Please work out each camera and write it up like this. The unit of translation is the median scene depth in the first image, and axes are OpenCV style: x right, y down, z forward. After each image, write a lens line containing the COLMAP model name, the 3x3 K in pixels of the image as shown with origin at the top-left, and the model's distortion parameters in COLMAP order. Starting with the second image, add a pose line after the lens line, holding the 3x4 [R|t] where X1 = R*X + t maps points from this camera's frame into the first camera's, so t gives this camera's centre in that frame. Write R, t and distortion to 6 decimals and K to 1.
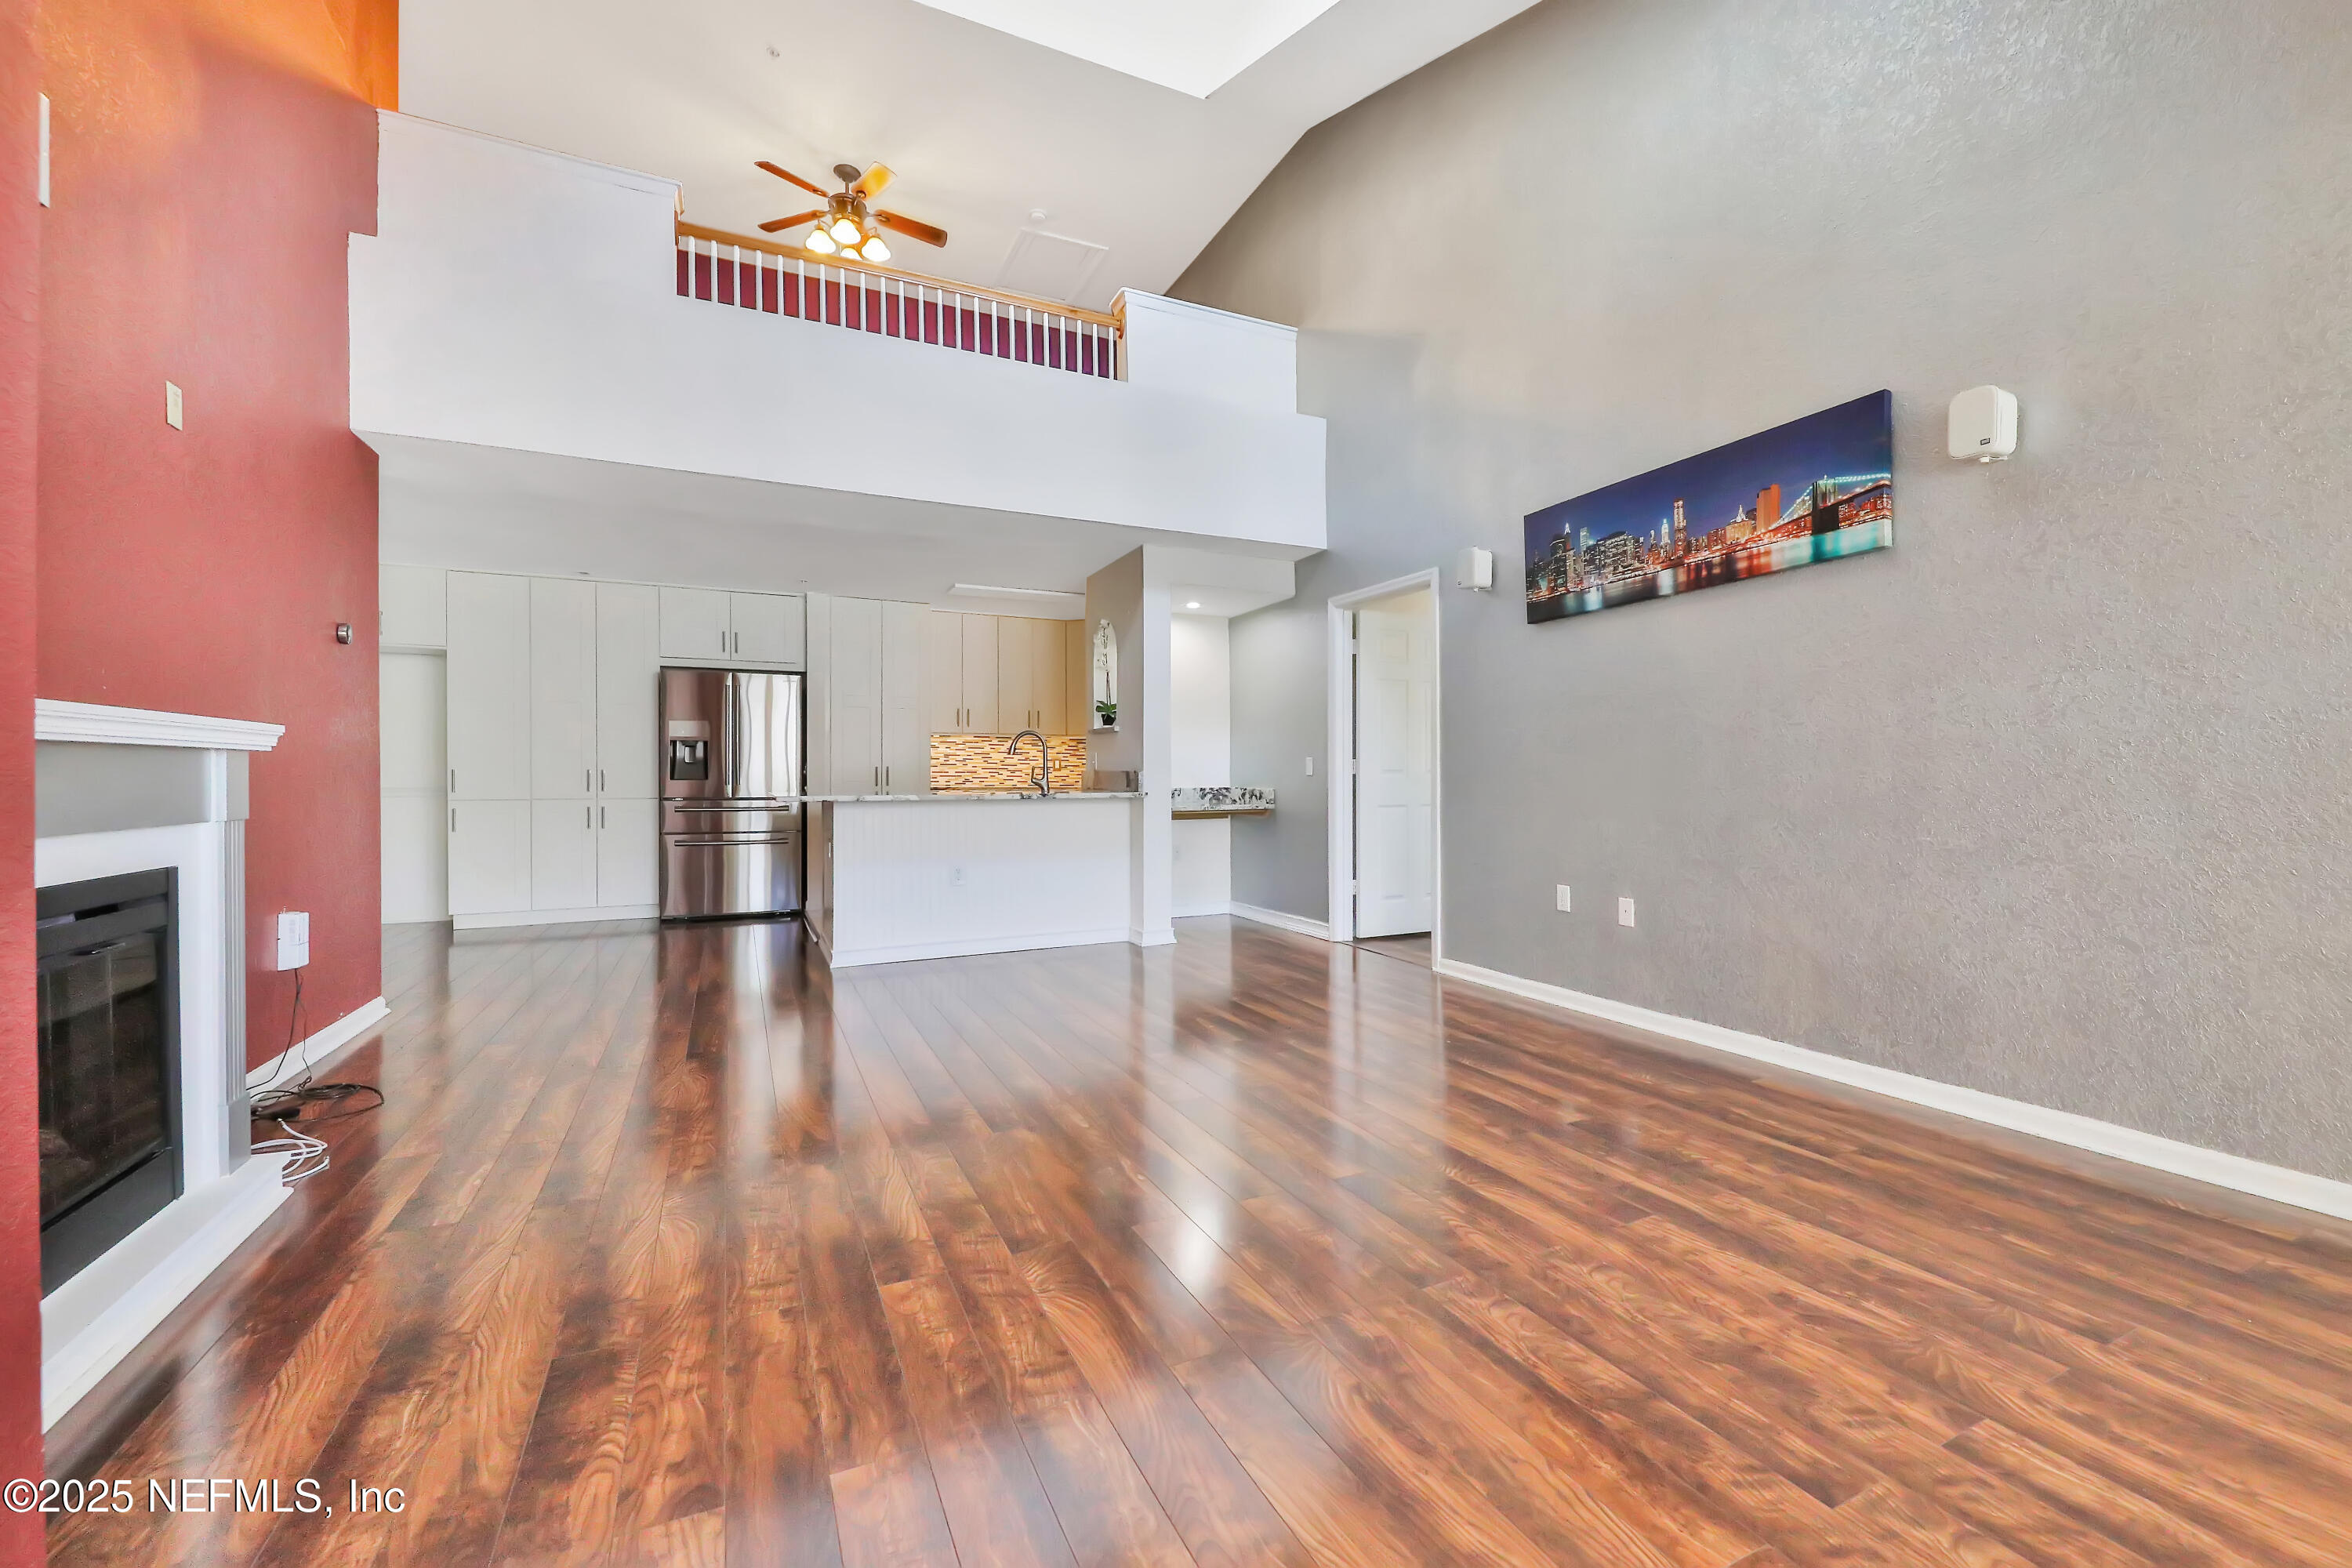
lens RADIAL K [[956.9, 0, 1192.8], [0, 956.9, 783.0], [0, 0, 1]] dist [0.001500, 0.000059]
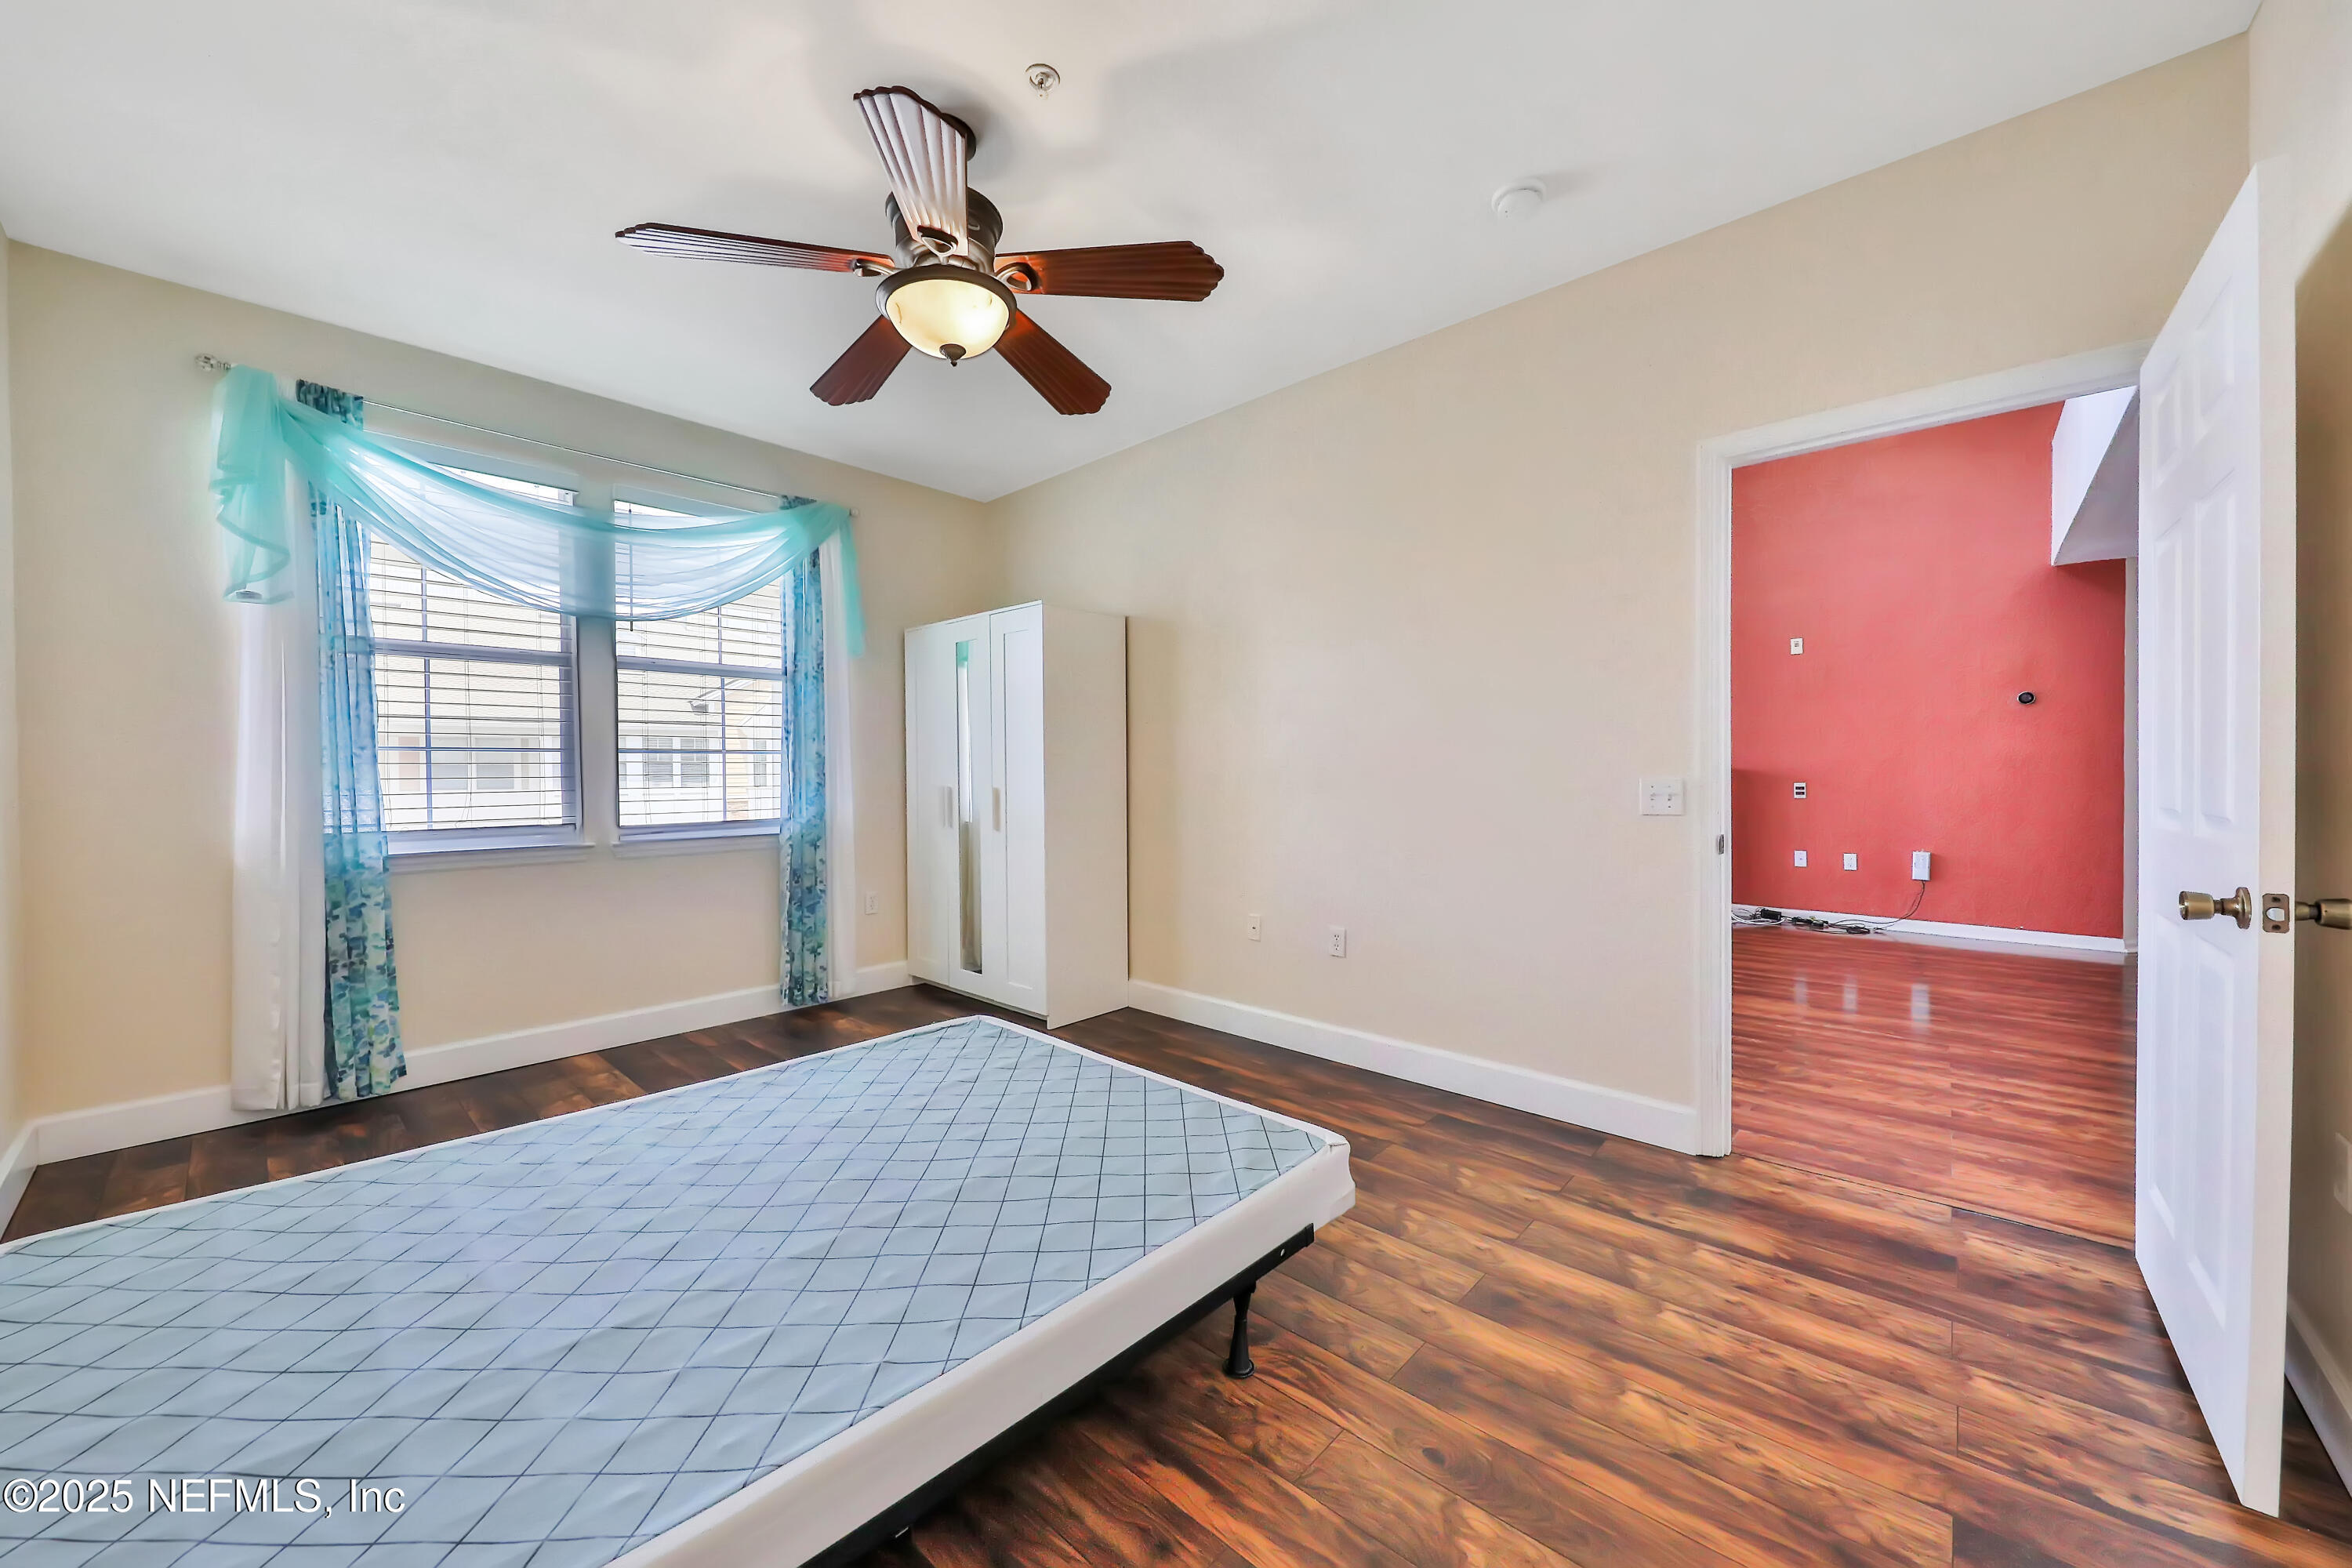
lens RADIAL K [[853.9, 0, 1183.2], [0, 853.9, 782.2], [0, 0, 1]] dist [-0.001544, -0.000114]
pose [[-0.926943, 0.015926, -0.374863, 1.069031], [0.008905, 0.999751, 0.020454, -0.056618], [0.375096, 0.015622, -0.926854, 1.913969]]
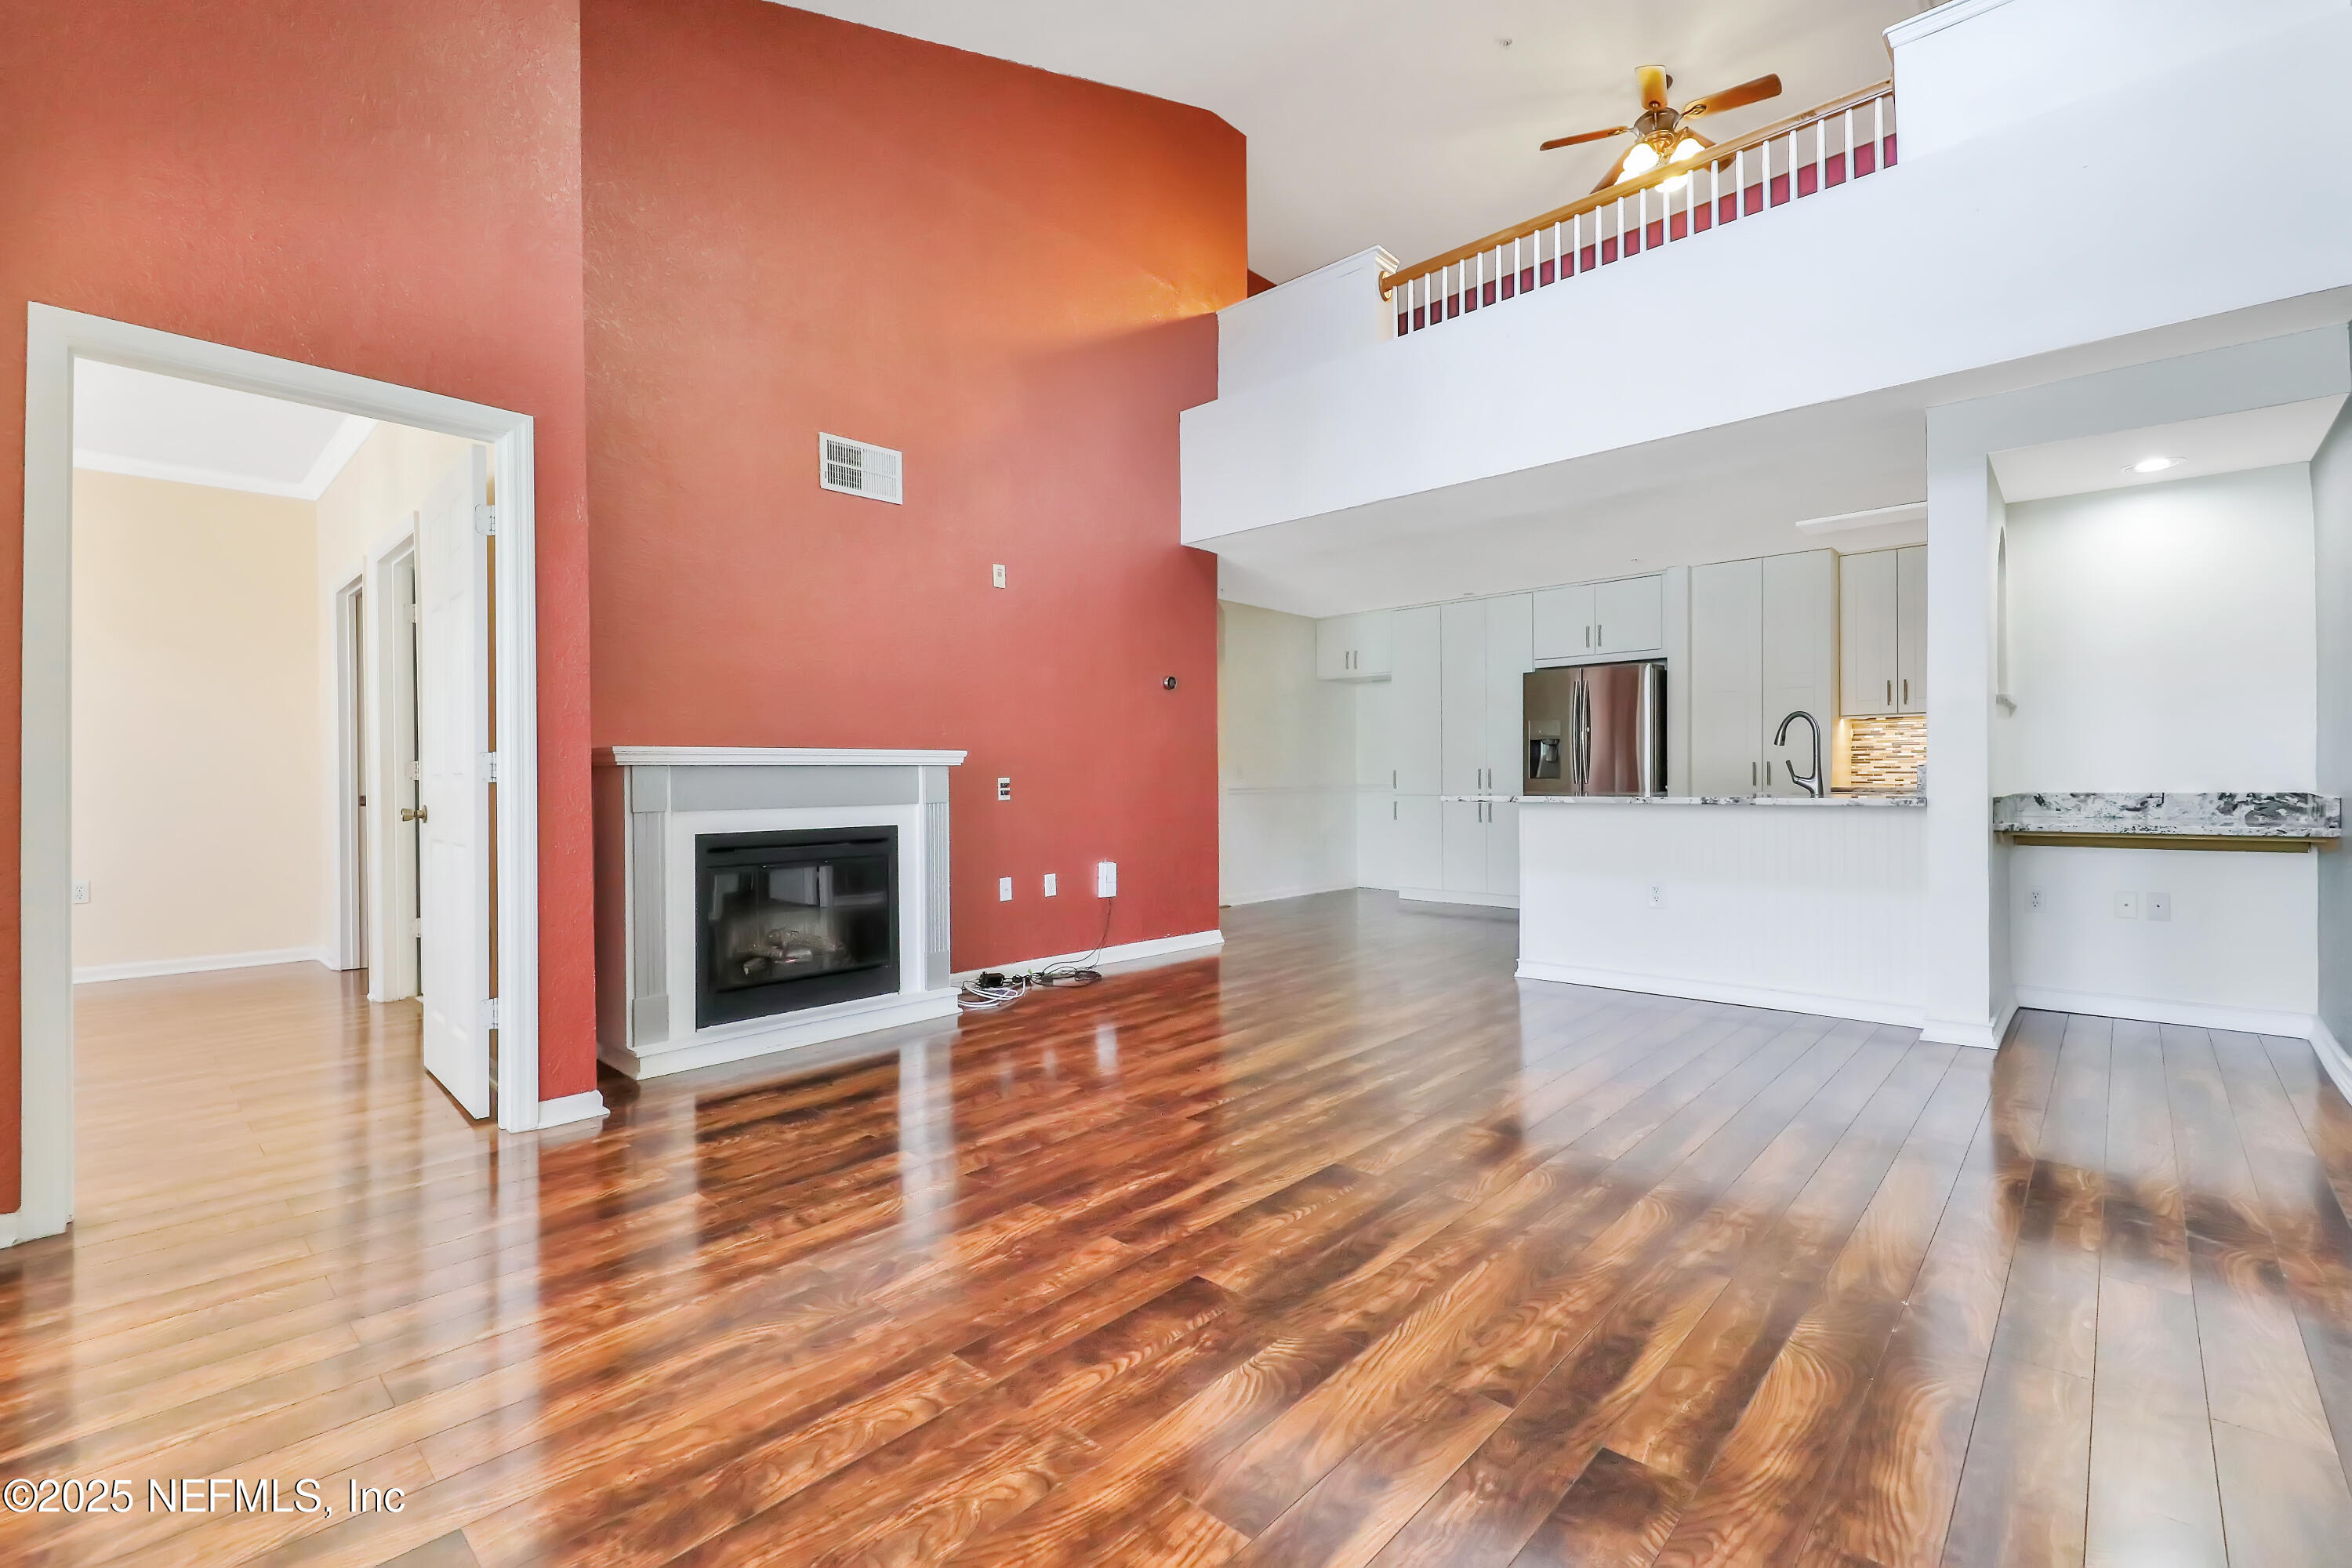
lens RADIAL K [[1020.7, 0, 1171.8], [0, 1020.7, 779.0], [0, 0, 1]] dist [0.008734, -0.000222]
pose [[0.354358, 0.000481, -0.935110, 0.649686], [0.000022, 1.000000, 0.000523, -0.005885], [0.935110, -0.000206, 0.354358, 0.457589]]
